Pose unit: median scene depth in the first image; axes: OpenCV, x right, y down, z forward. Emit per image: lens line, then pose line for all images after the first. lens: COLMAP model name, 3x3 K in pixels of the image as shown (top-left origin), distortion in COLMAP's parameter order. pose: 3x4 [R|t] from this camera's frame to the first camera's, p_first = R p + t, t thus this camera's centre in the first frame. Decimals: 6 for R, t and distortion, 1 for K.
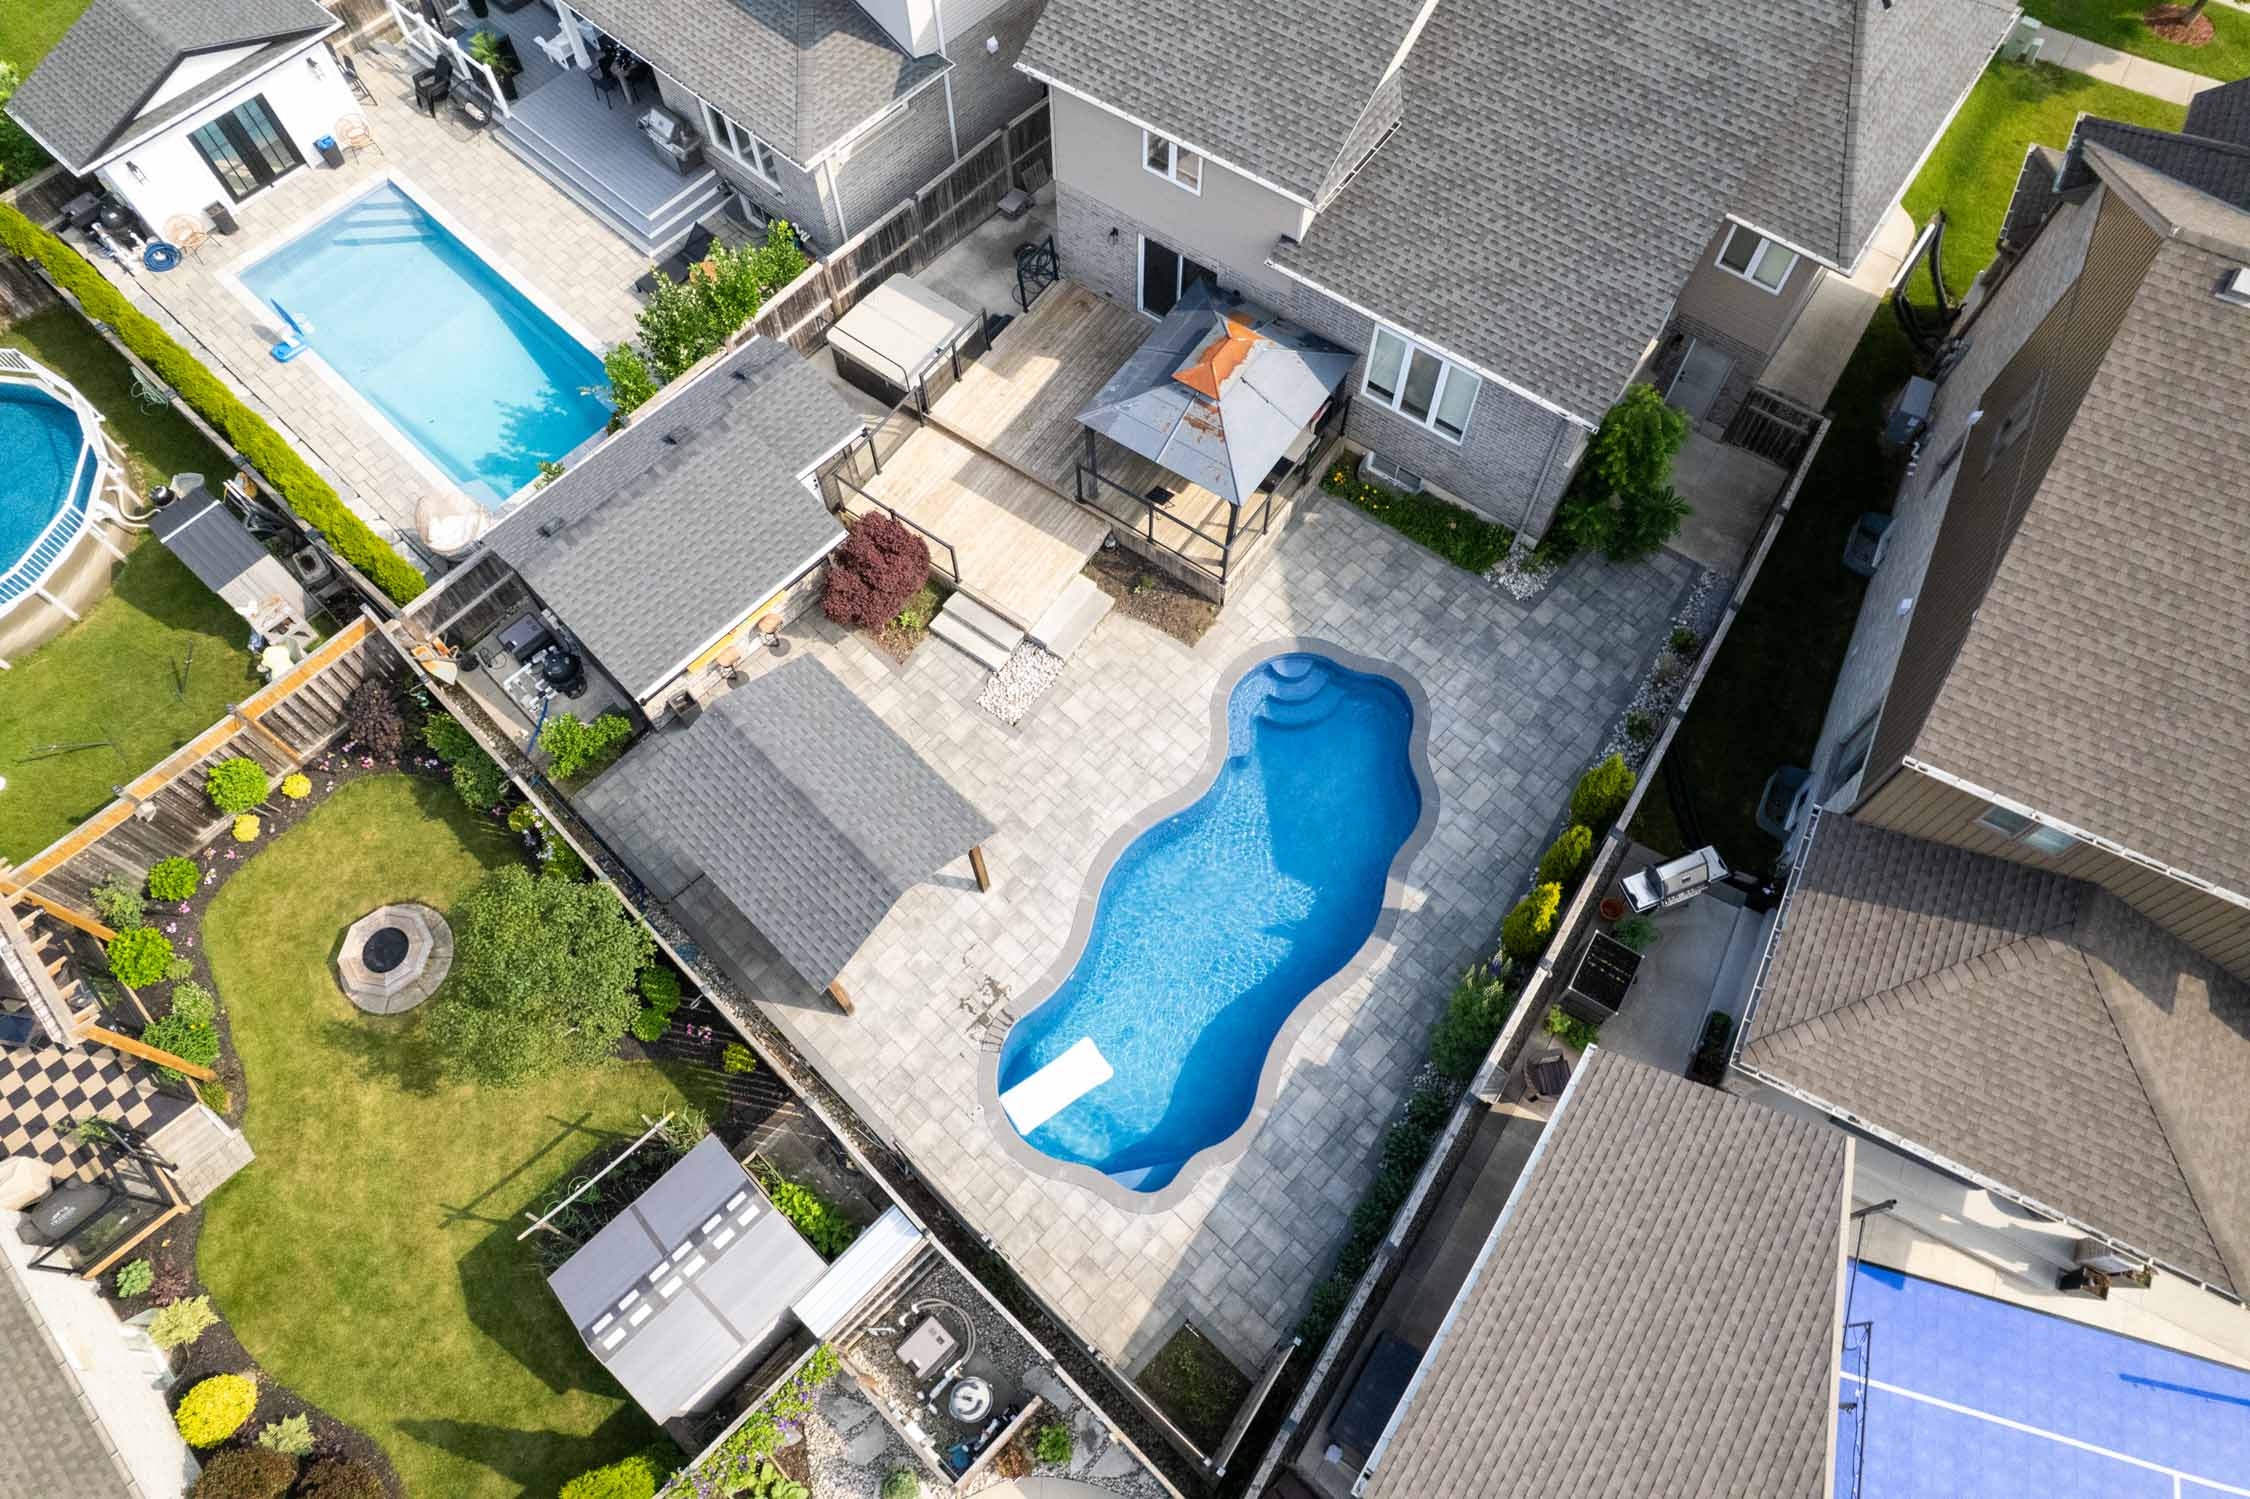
lens RADIAL K [[1403.0, 0, 1135.5], [0, 1403.0, 736.9], [0, 0, 1]] dist [-0.004496, 0.003046]
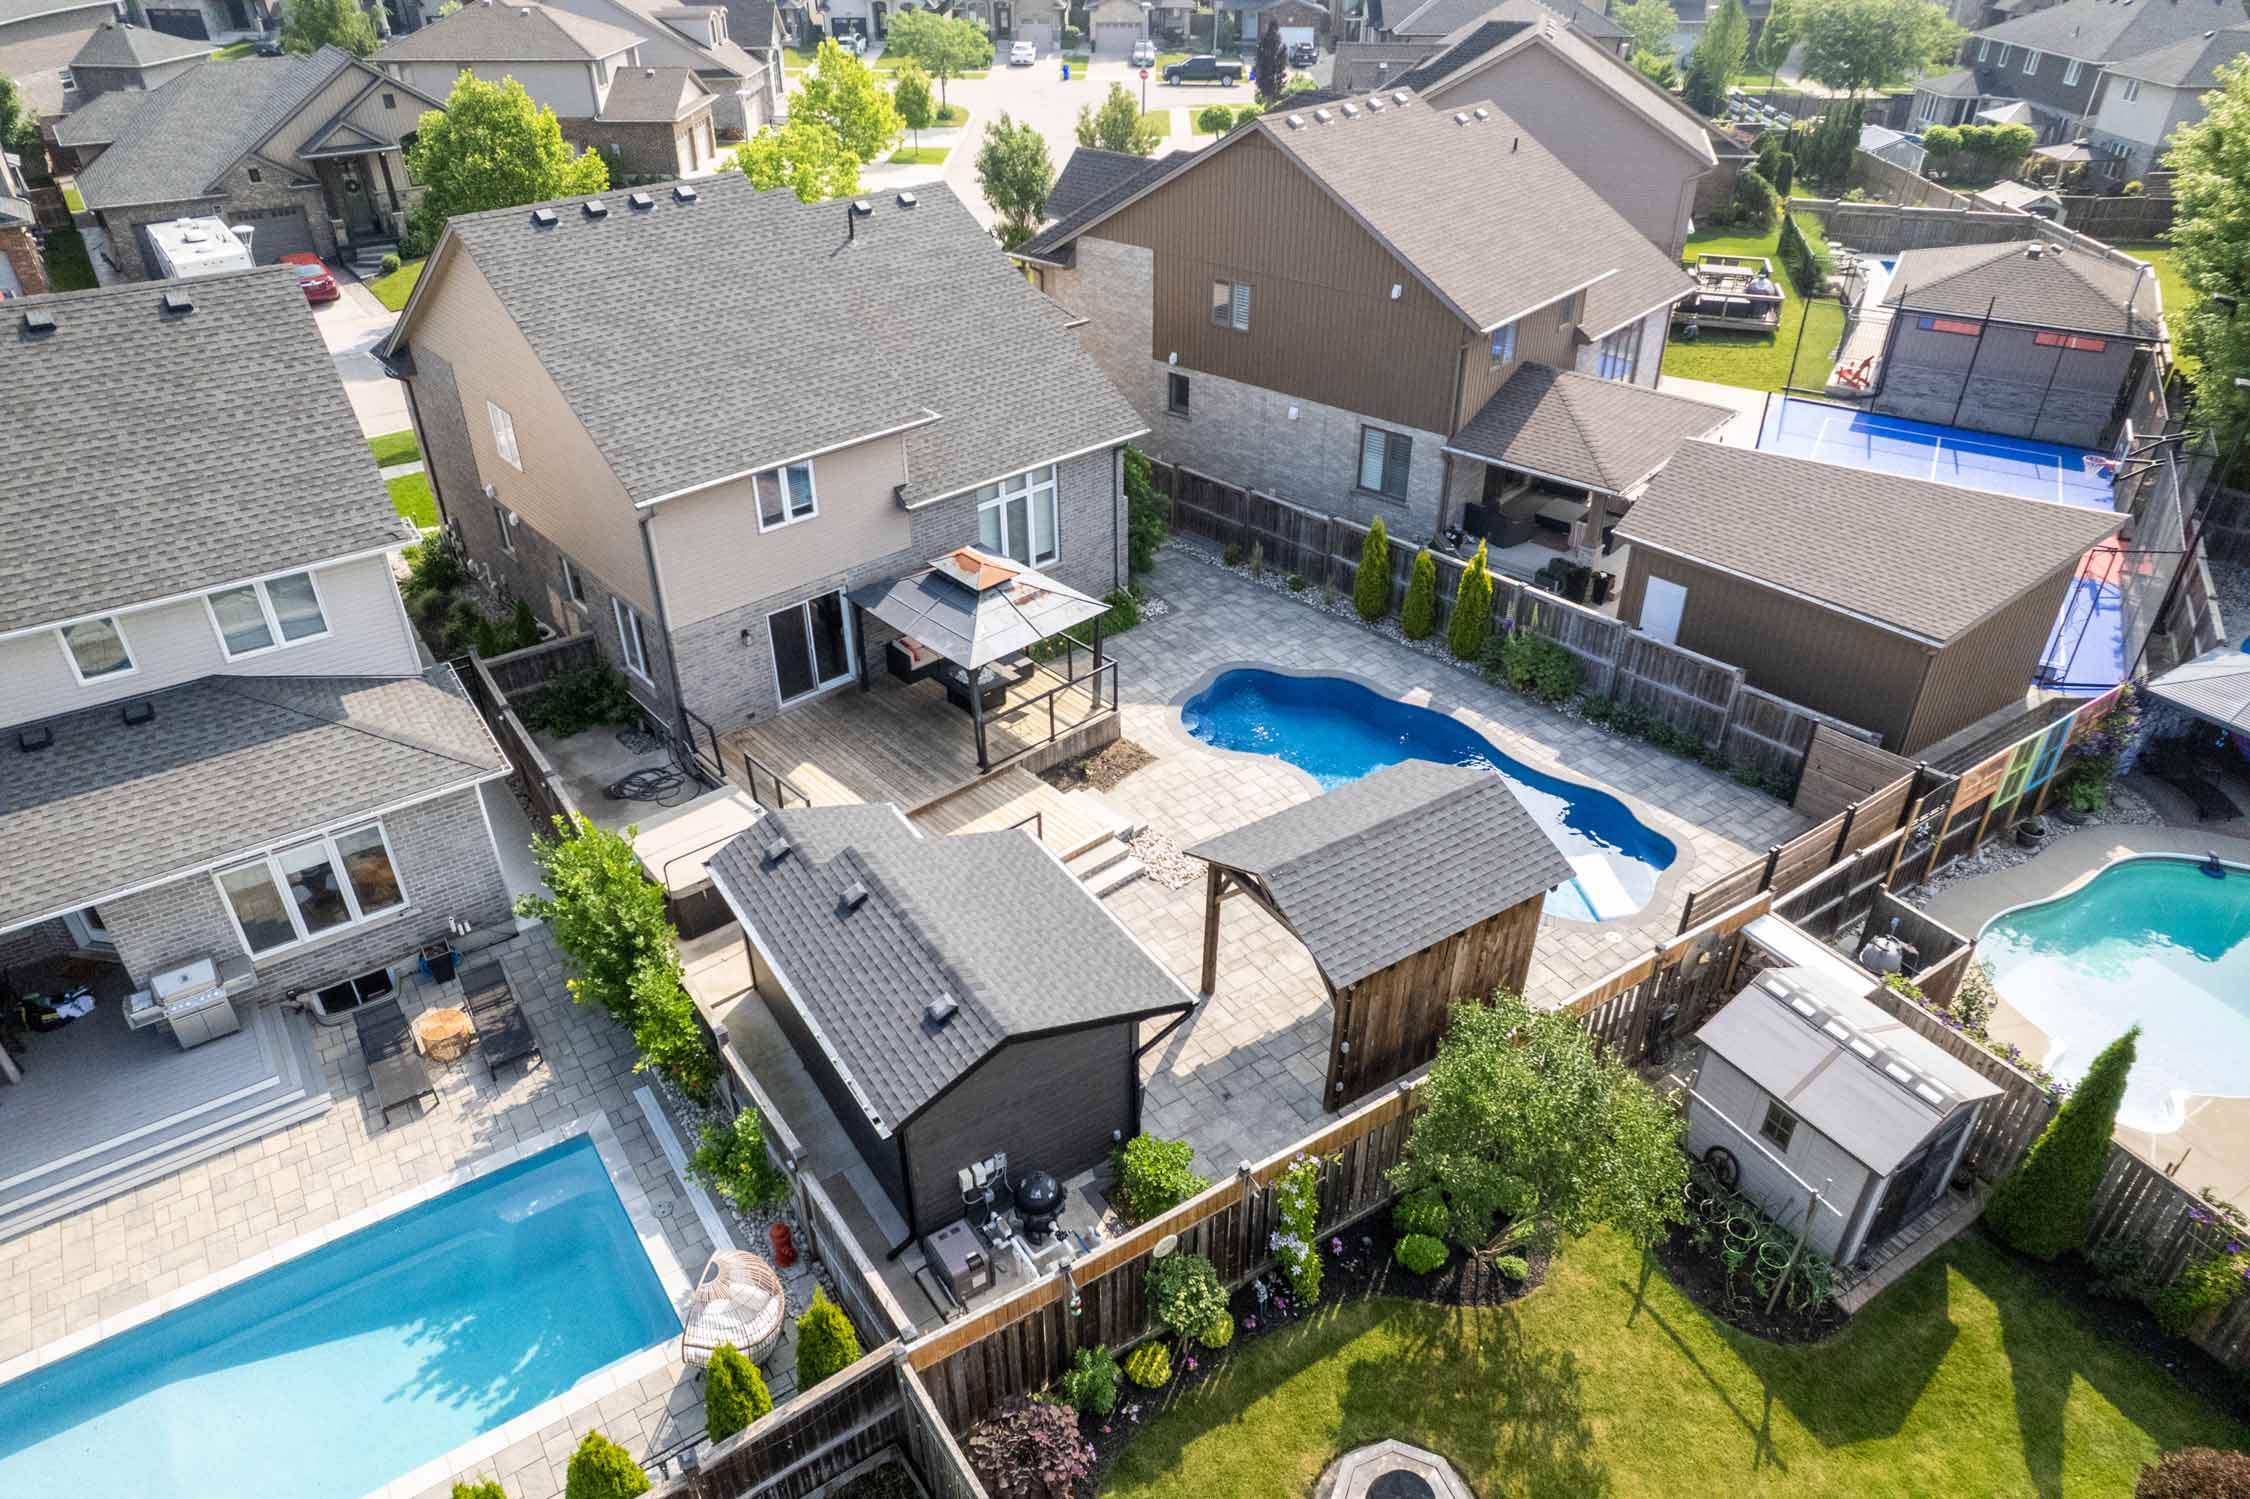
lens RADIAL K [[1403.0, 0, 1127.0], [0, 1403.0, 746.9], [0, 0, 1]] dist [-0.004496, 0.003046]
pose [[0.227451, -0.531978, 0.815638, -0.980740], [0.872400, 0.483454, 0.072040, -0.194851], [-0.432647, 0.695177, 0.574060, 0.459634]]
